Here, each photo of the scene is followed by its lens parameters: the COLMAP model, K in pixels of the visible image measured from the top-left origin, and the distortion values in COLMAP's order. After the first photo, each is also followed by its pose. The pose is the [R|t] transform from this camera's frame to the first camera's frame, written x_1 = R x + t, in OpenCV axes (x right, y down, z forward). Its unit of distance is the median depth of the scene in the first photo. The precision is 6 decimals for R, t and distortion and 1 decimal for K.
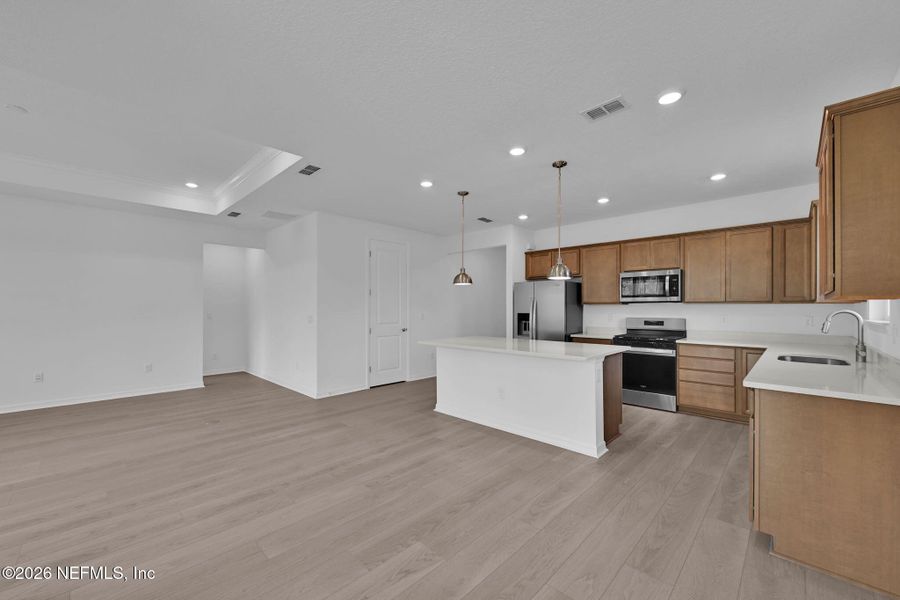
lens RADIAL K [[359.1, 0, 450.8], [0, 359.1, 307.6], [0, 0, 1]] dist [0.000441, 0.000015]
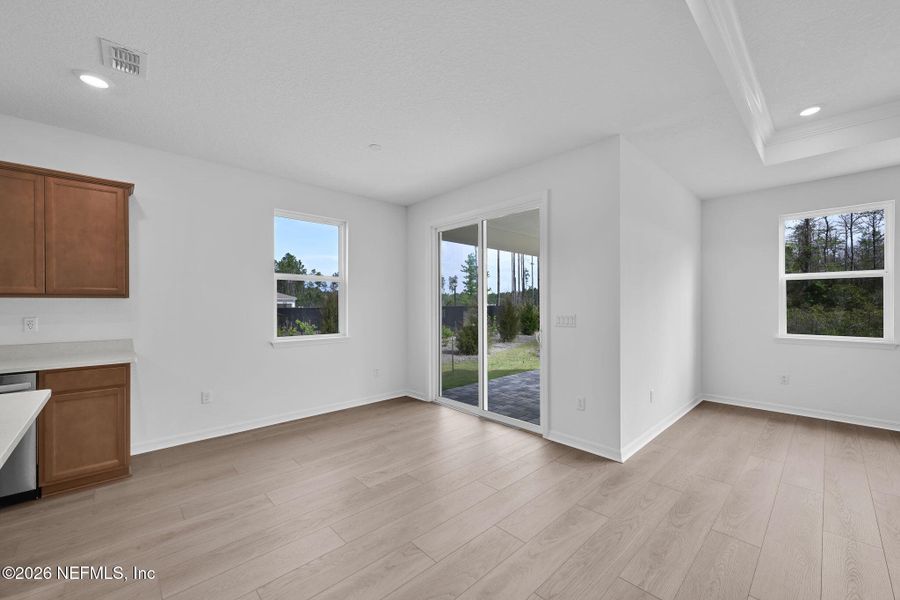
lens RADIAL K [[357.5, 0, 452.7], [0, 357.5, 304.5], [0, 0, 1]] dist [-0.000229, 0.000067]
pose [[-0.999114, 0.000455, 0.042095, -0.200321], [0.000355, 0.999997, -0.002396, 0.001934], [-0.042096, -0.002379, -0.999111, 1.033372]]
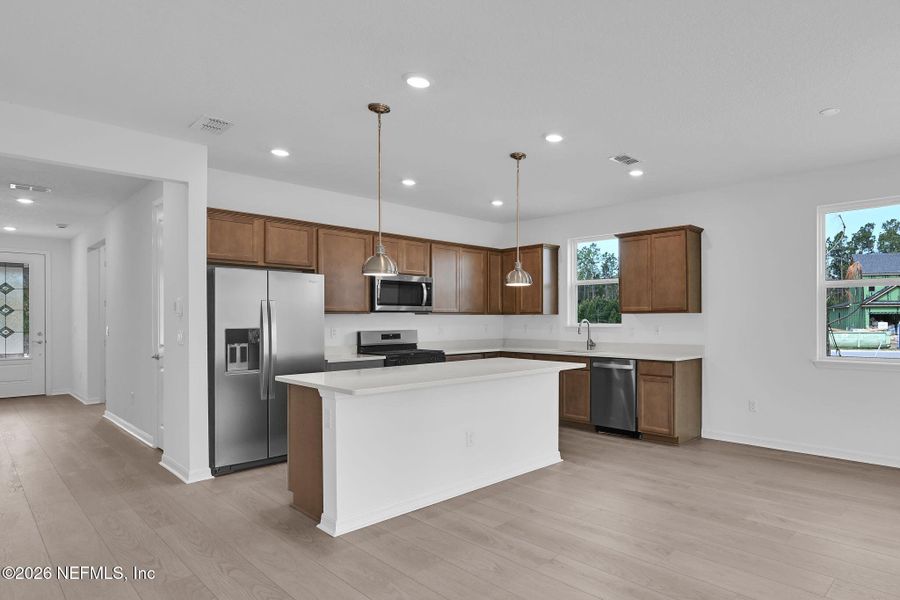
lens RADIAL K [[505.6, 0, 584.0], [0, 505.6, 318.3], [0, 0, 1]] dist [-0.000906, -0.000147]
pose [[-0.094315, 0.000356, 0.995542, -0.763455], [0.000453, 1.000000, -0.000315, 0.001269], [-0.995542, 0.000422, -0.094315, 0.765791]]
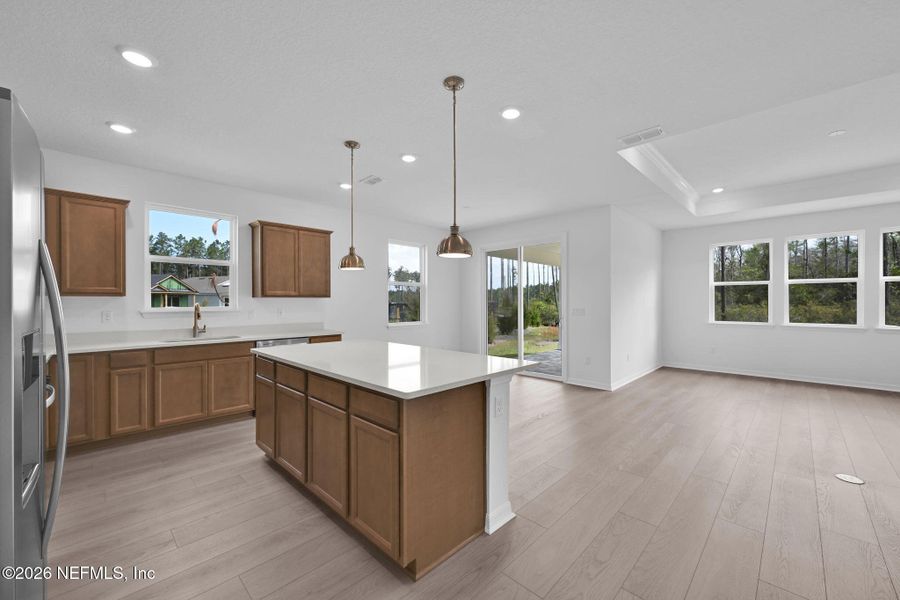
lens RADIAL K [[357.5, 0, 452.7], [0, 357.5, 304.5], [0, 0, 1]] dist [-0.000229, 0.000067]
pose [[-0.999999, 0.000082, 0.001105, 0.036299], [0.000090, 0.999980, 0.006358, 0.002271], [-0.001104, 0.006358, -0.999979, 1.532606]]
